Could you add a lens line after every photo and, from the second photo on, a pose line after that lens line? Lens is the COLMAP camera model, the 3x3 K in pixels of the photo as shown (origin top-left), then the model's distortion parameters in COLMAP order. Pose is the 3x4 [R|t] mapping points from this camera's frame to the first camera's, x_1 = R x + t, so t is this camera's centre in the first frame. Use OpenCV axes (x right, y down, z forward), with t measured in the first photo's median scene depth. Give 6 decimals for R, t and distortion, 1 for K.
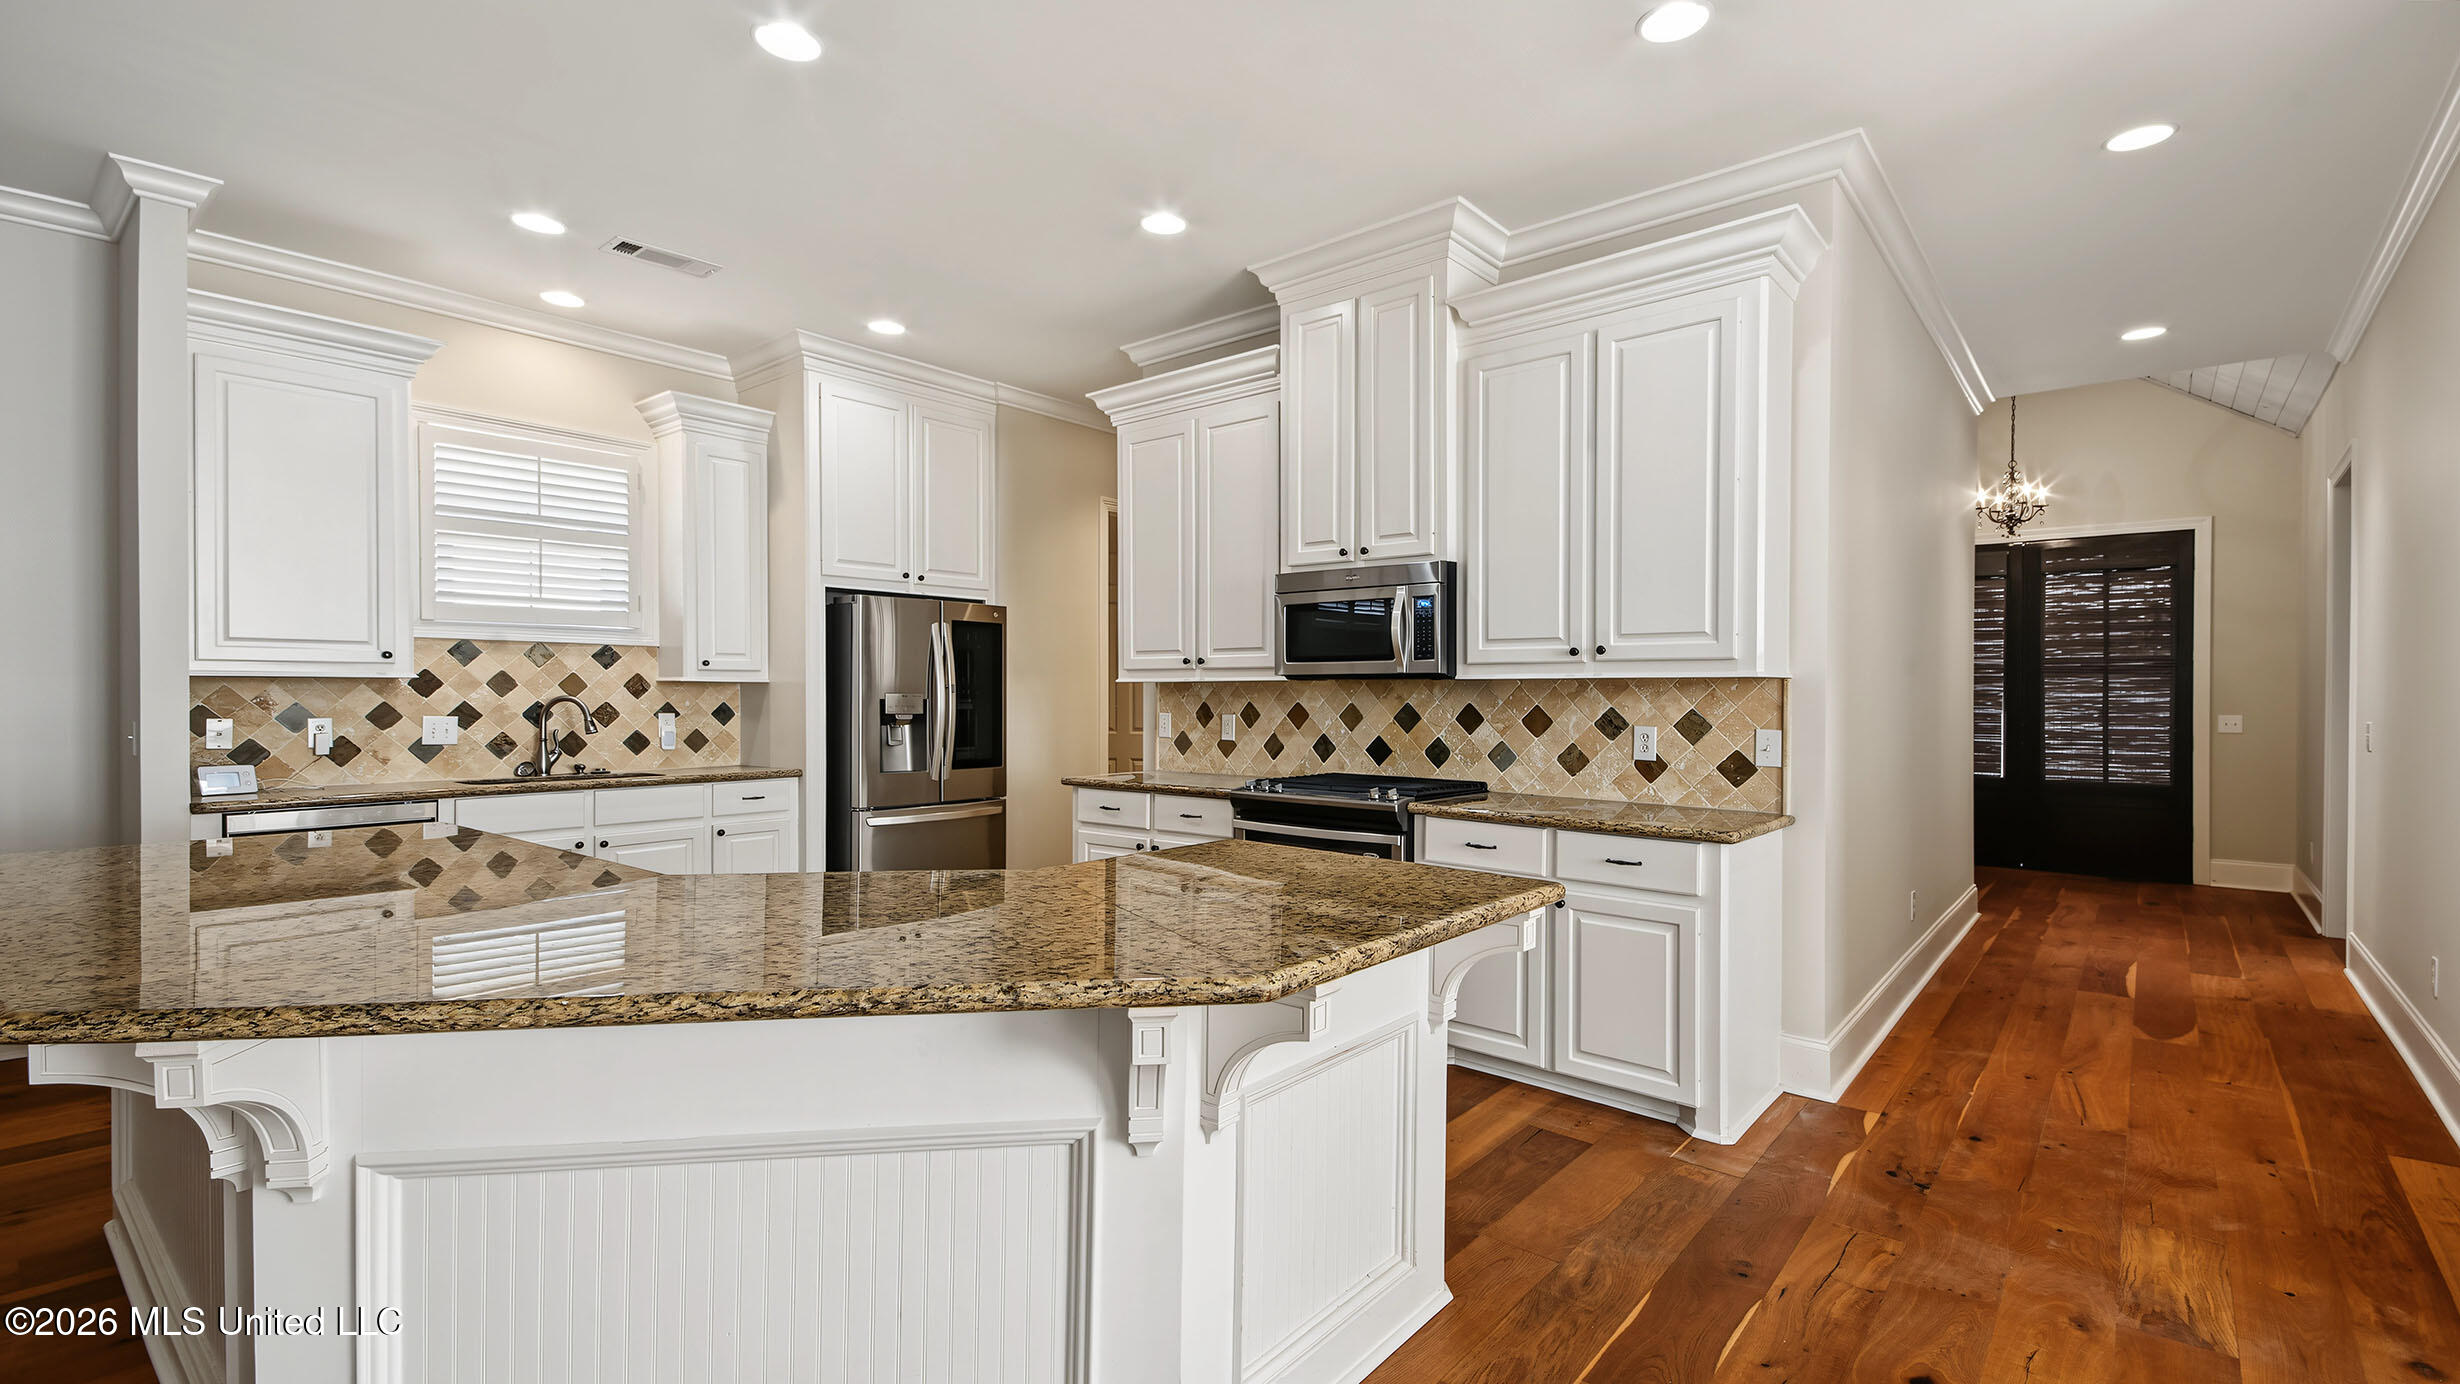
lens RADIAL K [[1094.0, 0, 1238.3], [0, 1094.0, 684.7], [0, 0, 1]] dist [0.022651, -0.000115]
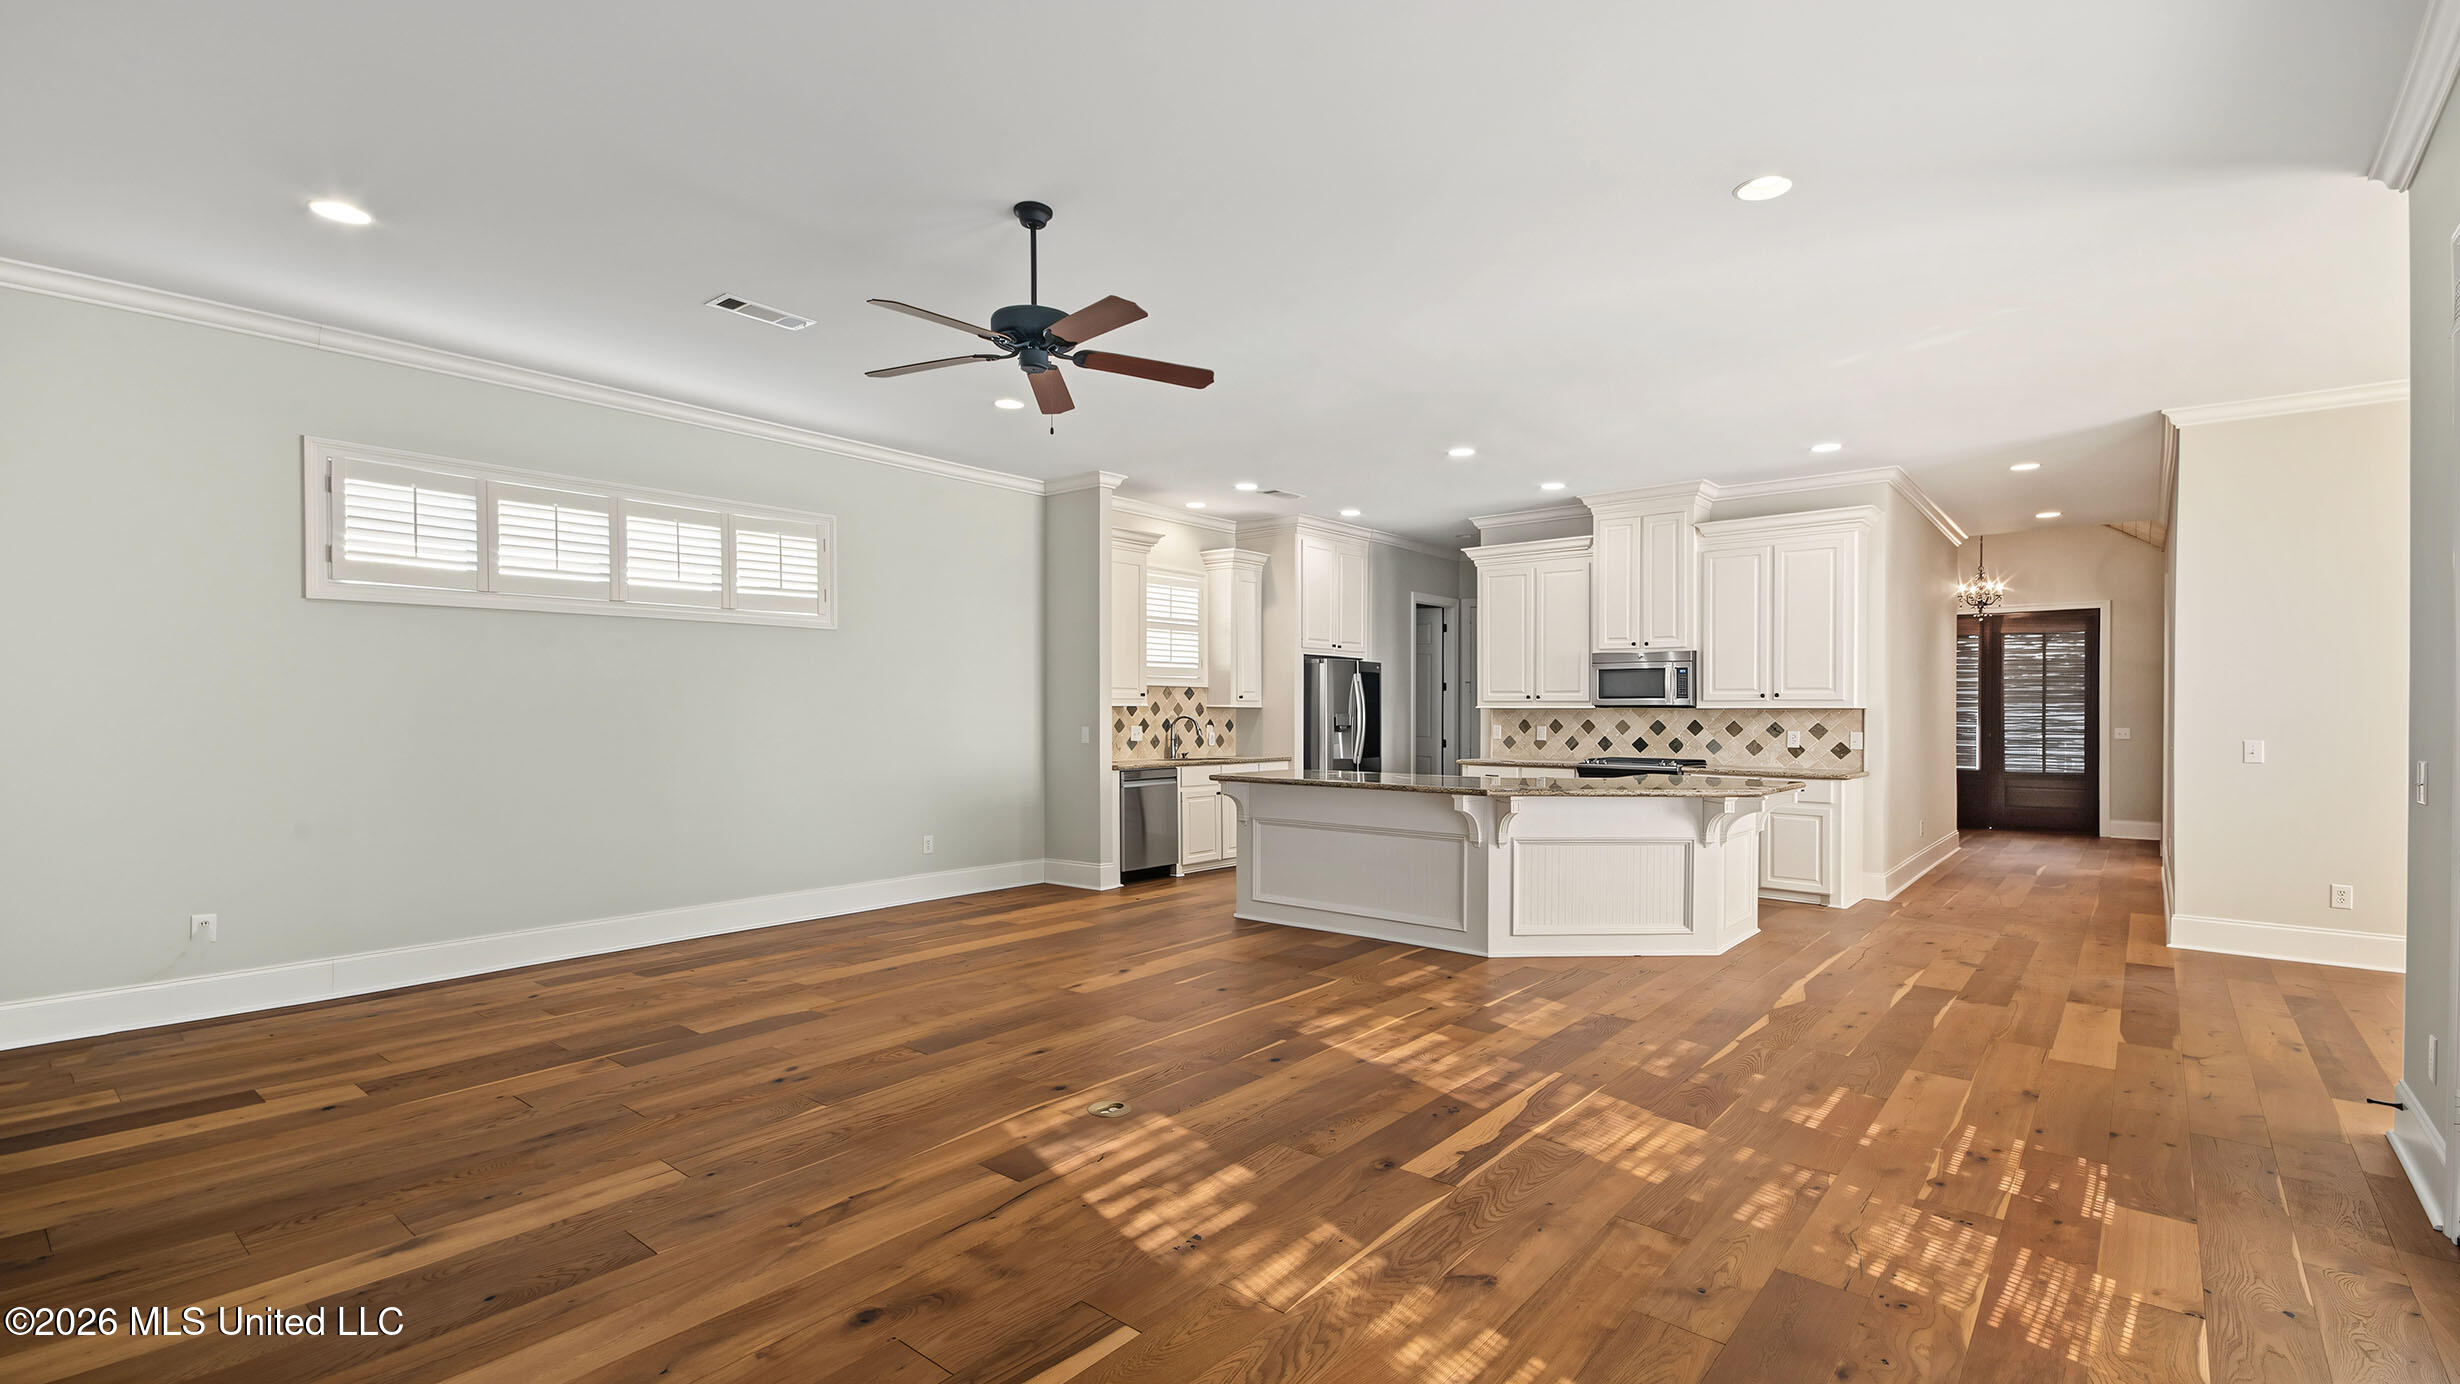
lens RADIAL K [[1078.1, 0, 1239.3], [0, 1078.1, 702.6], [0, 0, 1]] dist [0.033196, -0.000016]
pose [[0.999998, 0.000693, 0.001654, -0.546470], [-0.000694, 1.000000, 0.000491, -0.012960], [-0.001653, -0.000492, 0.999999, -0.847661]]
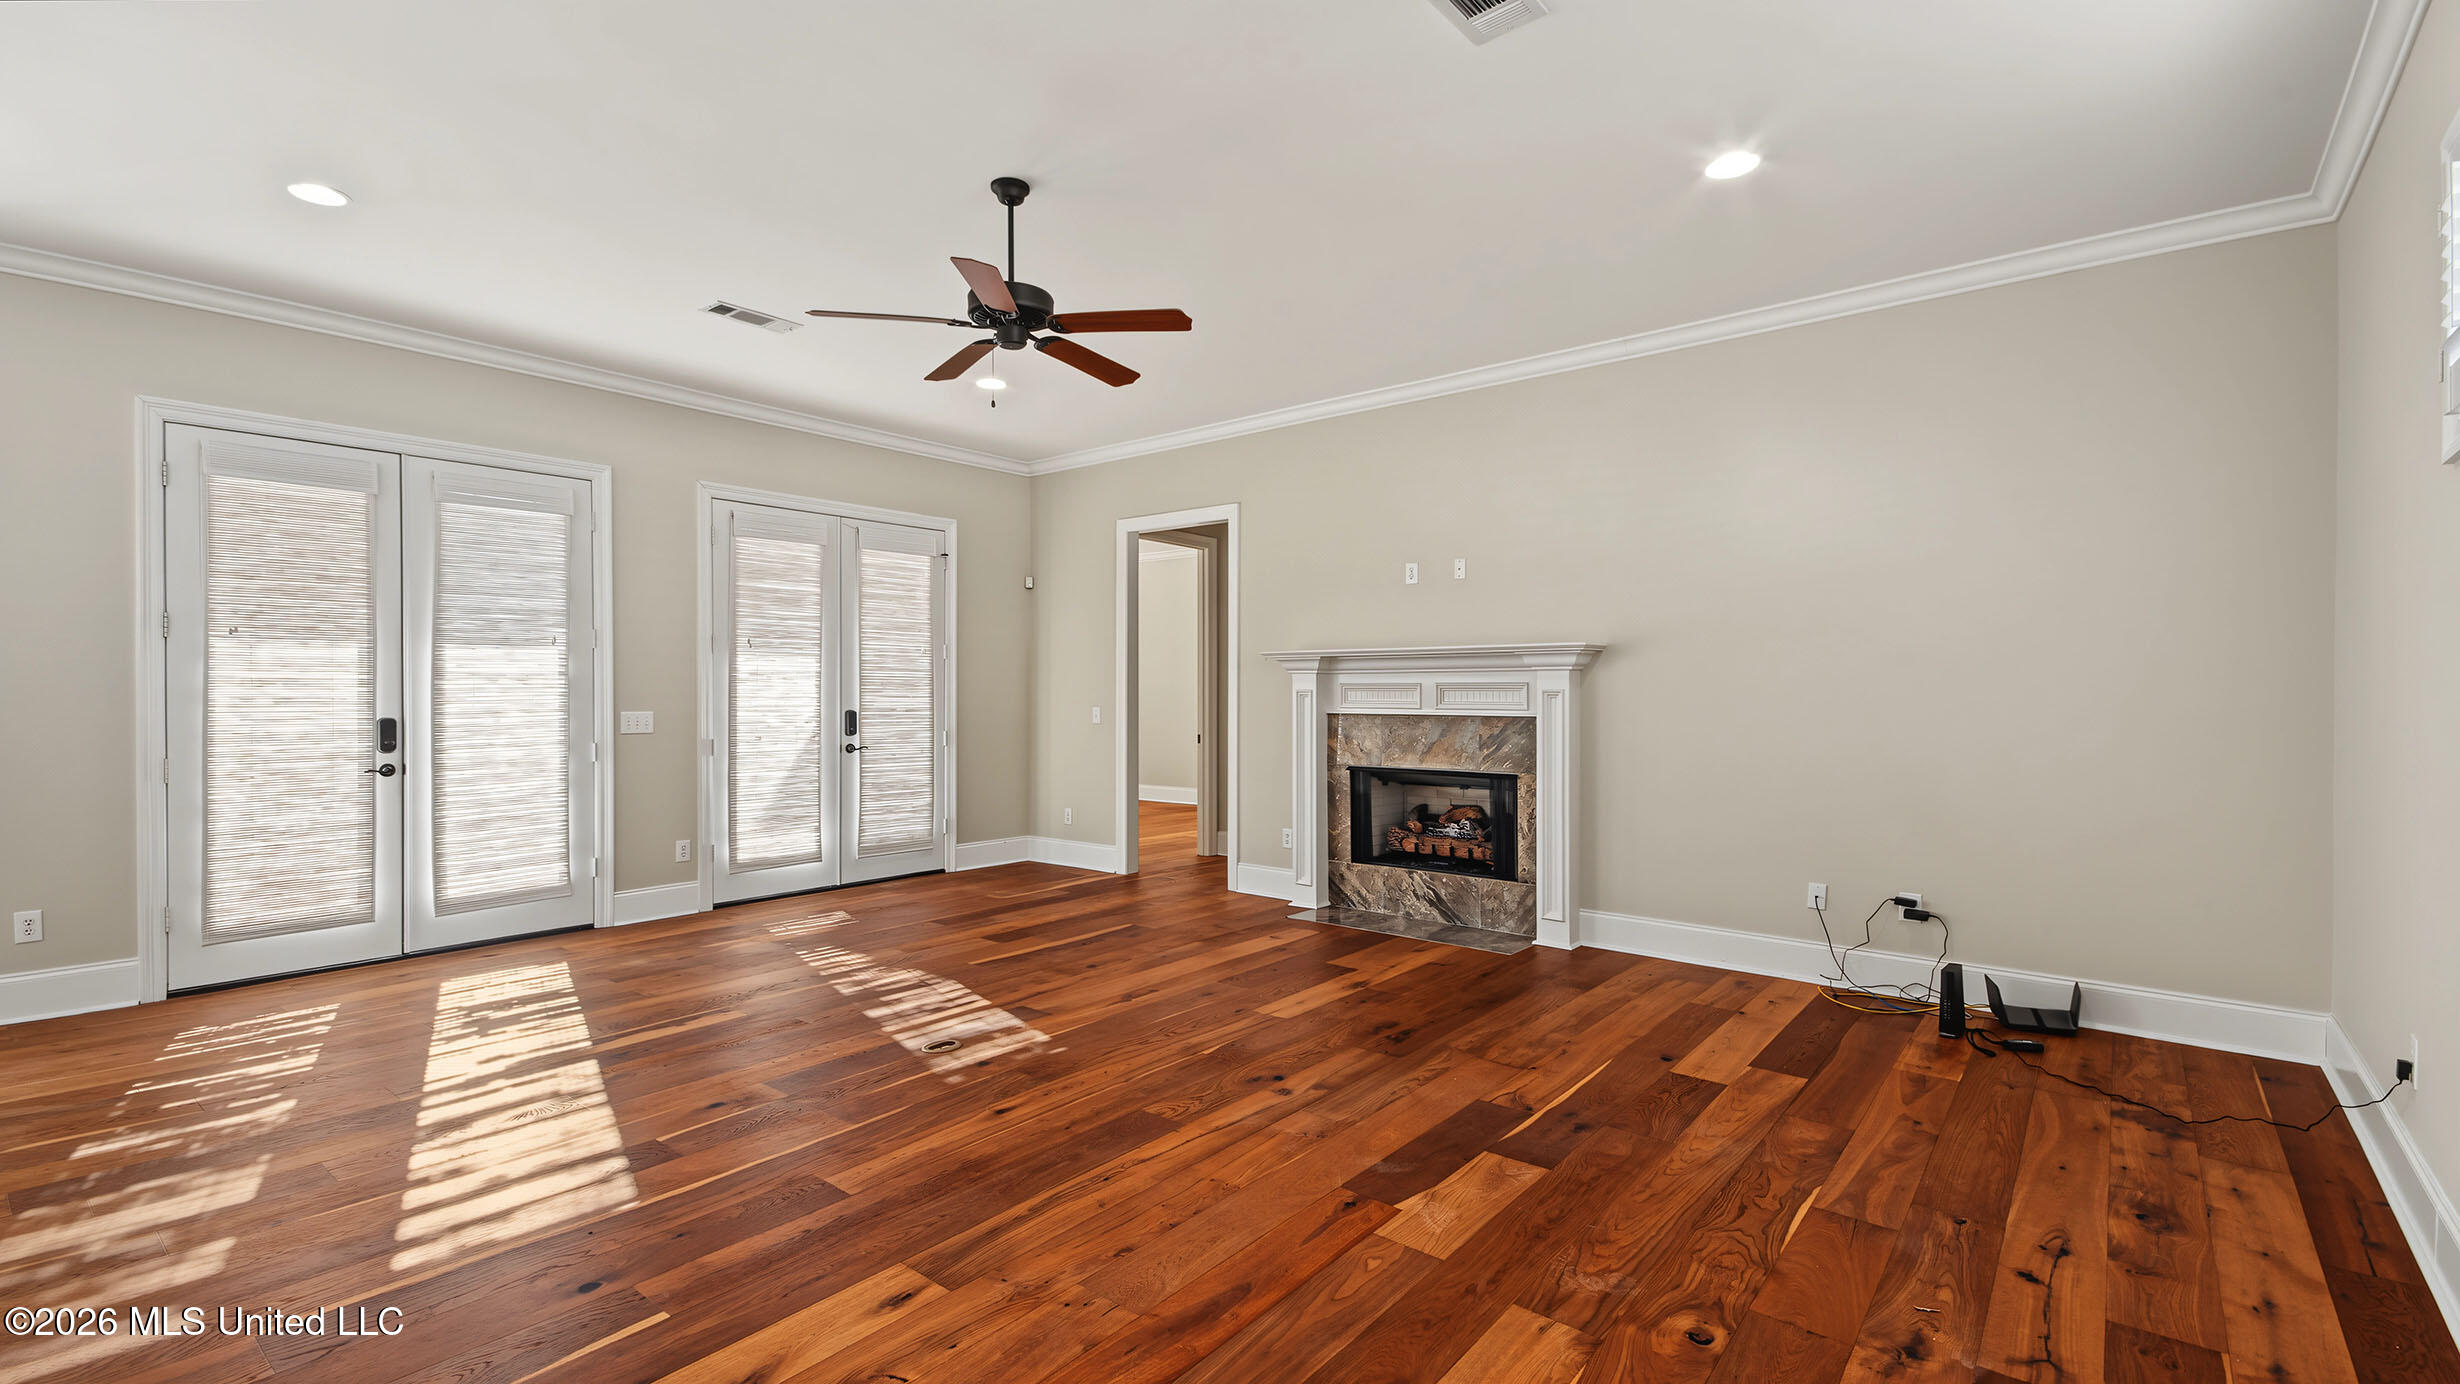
lens RADIAL K [[1078.1, 0, 1239.3], [0, 1078.1, 702.6], [0, 0, 1]] dist [0.033196, -0.000016]
pose [[-0.999834, -0.000088, -0.018208, -0.828287], [-0.000220, 0.999974, 0.007271, 0.002715], [0.018207, 0.007274, -0.999808, 0.684856]]
